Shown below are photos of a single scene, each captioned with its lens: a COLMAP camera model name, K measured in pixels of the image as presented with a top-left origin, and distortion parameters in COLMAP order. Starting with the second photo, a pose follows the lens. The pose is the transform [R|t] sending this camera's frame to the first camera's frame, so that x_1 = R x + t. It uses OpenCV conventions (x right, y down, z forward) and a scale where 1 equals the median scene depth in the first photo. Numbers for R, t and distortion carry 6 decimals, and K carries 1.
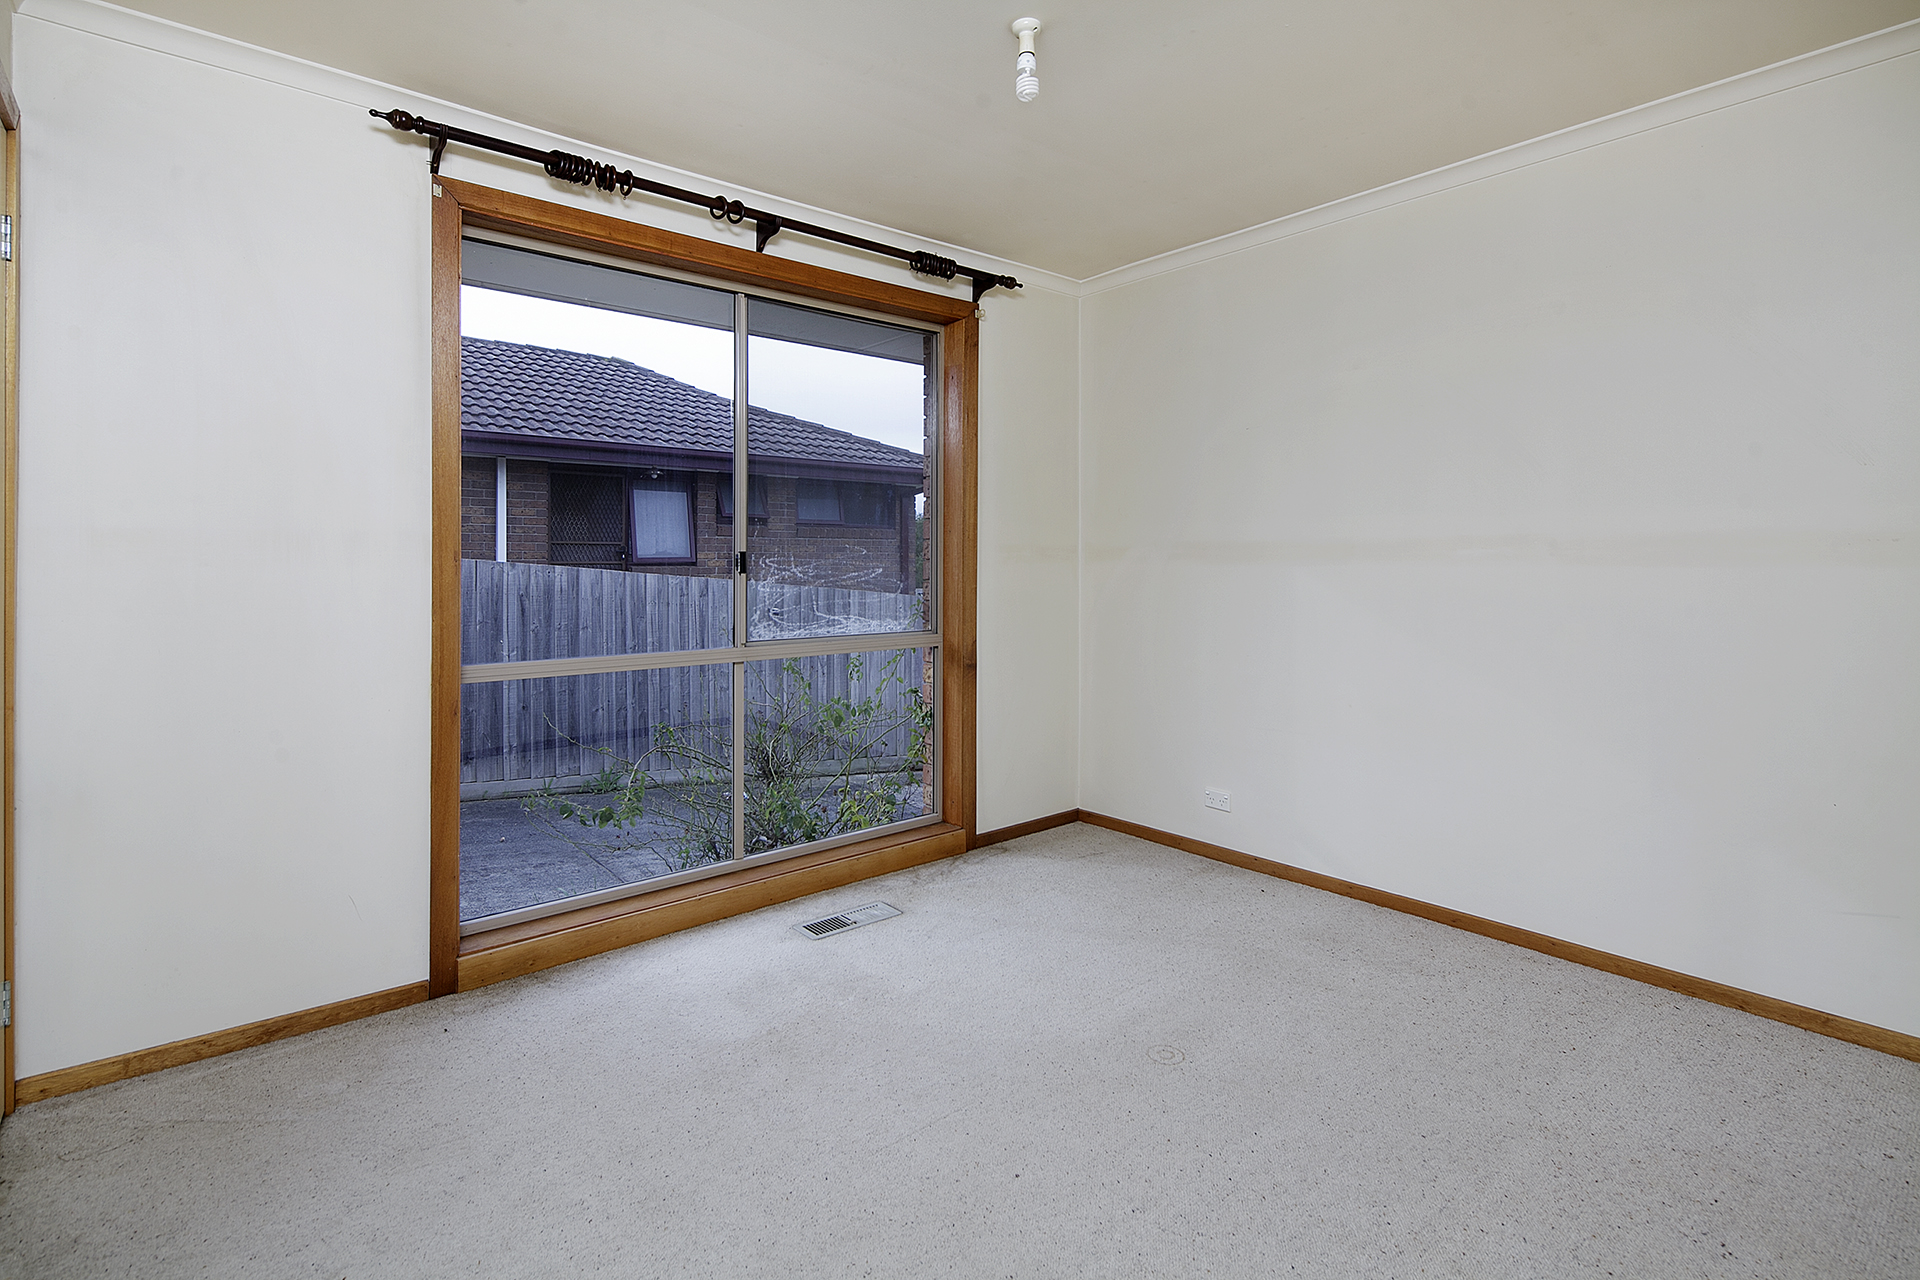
lens RADIAL K [[928.1, 0, 955.1], [0, 928.1, 553.4], [0, 0, 1]] dist [-0.004486, -0.003224]
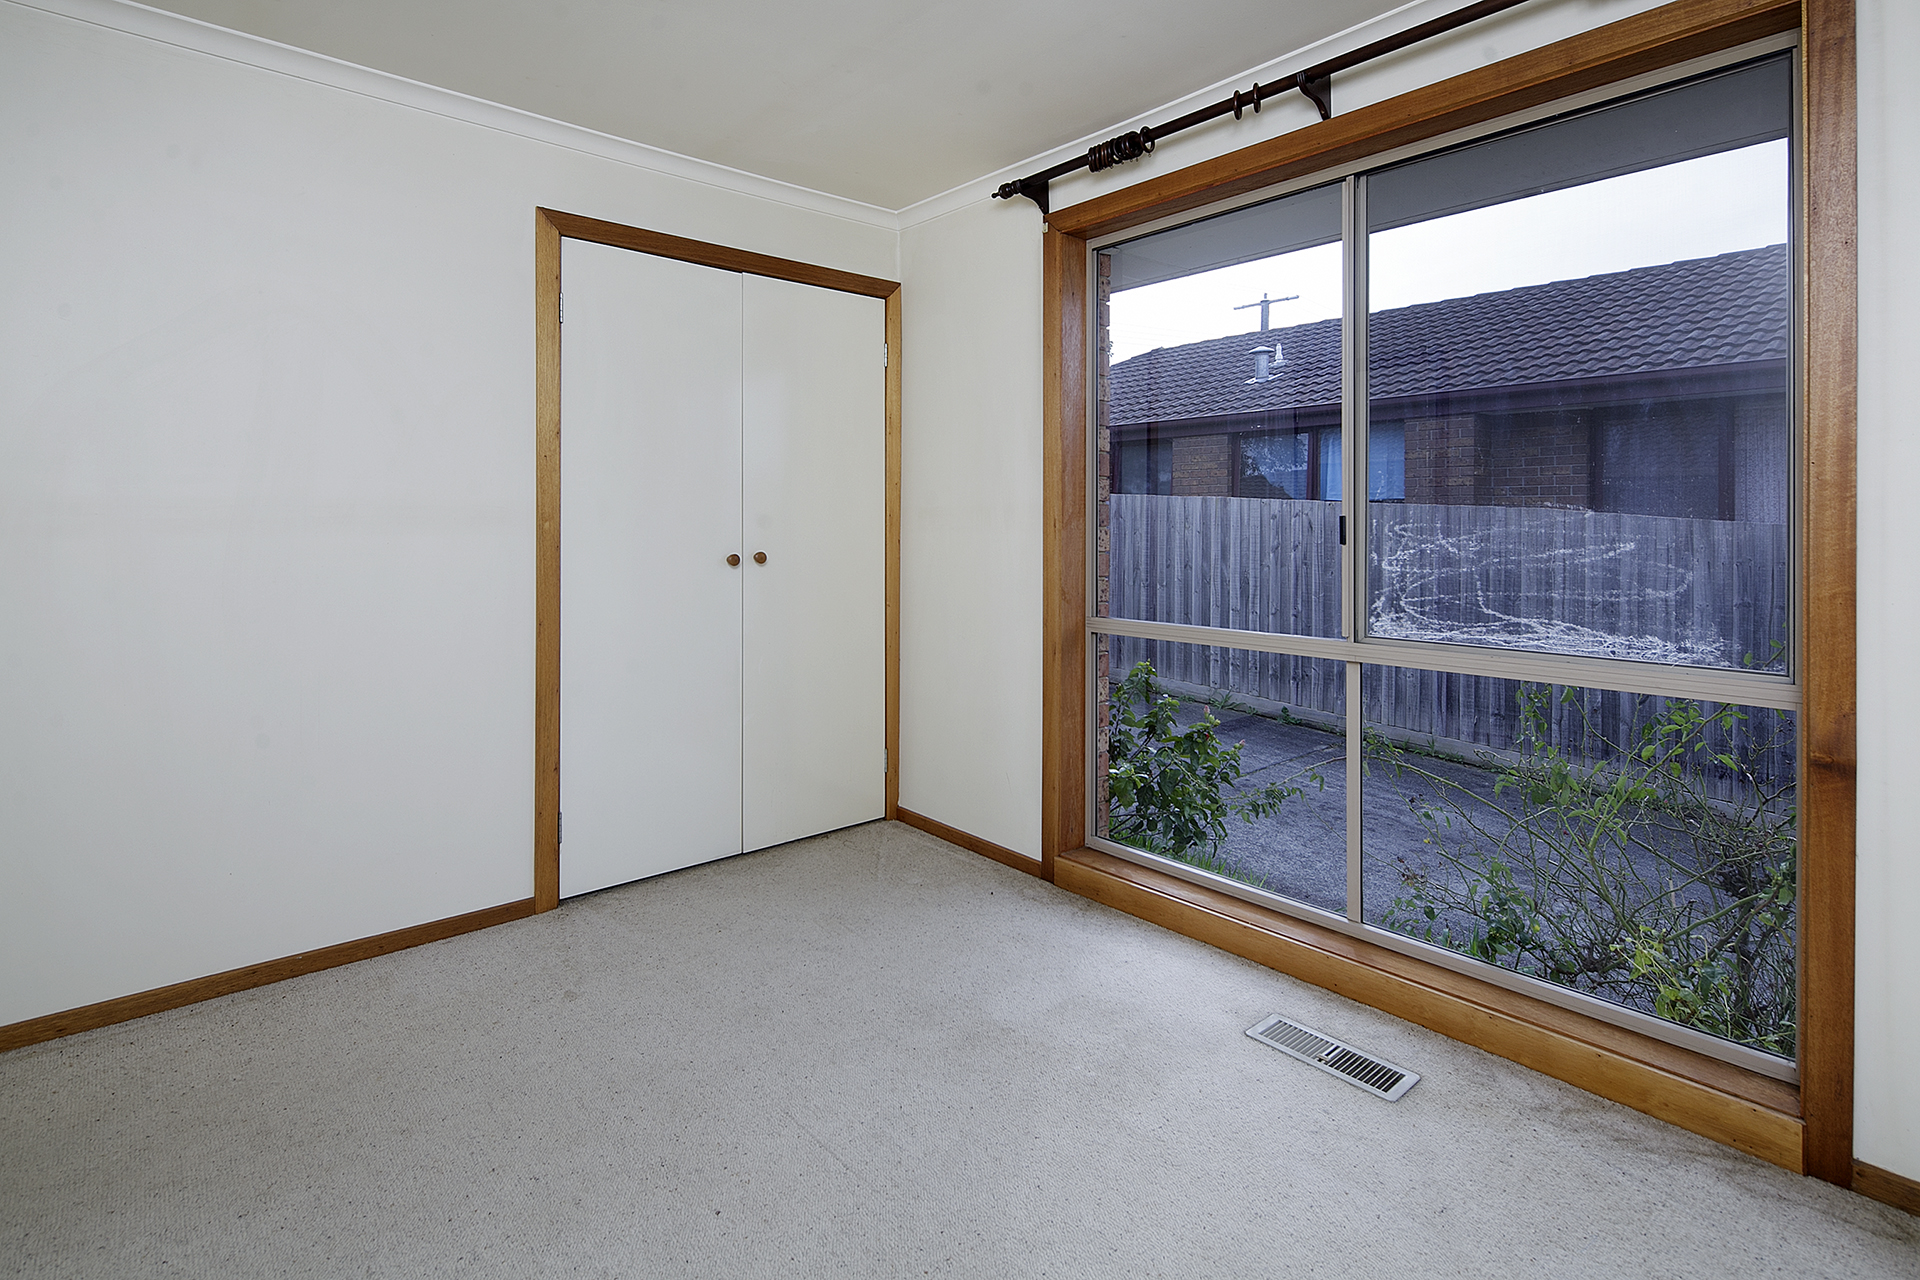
lens RADIAL K [[928.1, 0, 955.2], [0, 928.1, 528.8], [0, 0, 1]] dist [-0.004486, -0.003224]
pose [[0.009902, -0.004796, -0.999939, 0.526521], [-0.003872, 0.999981, -0.004834, 0.013806], [0.999943, 0.003920, 0.009883, 0.672861]]
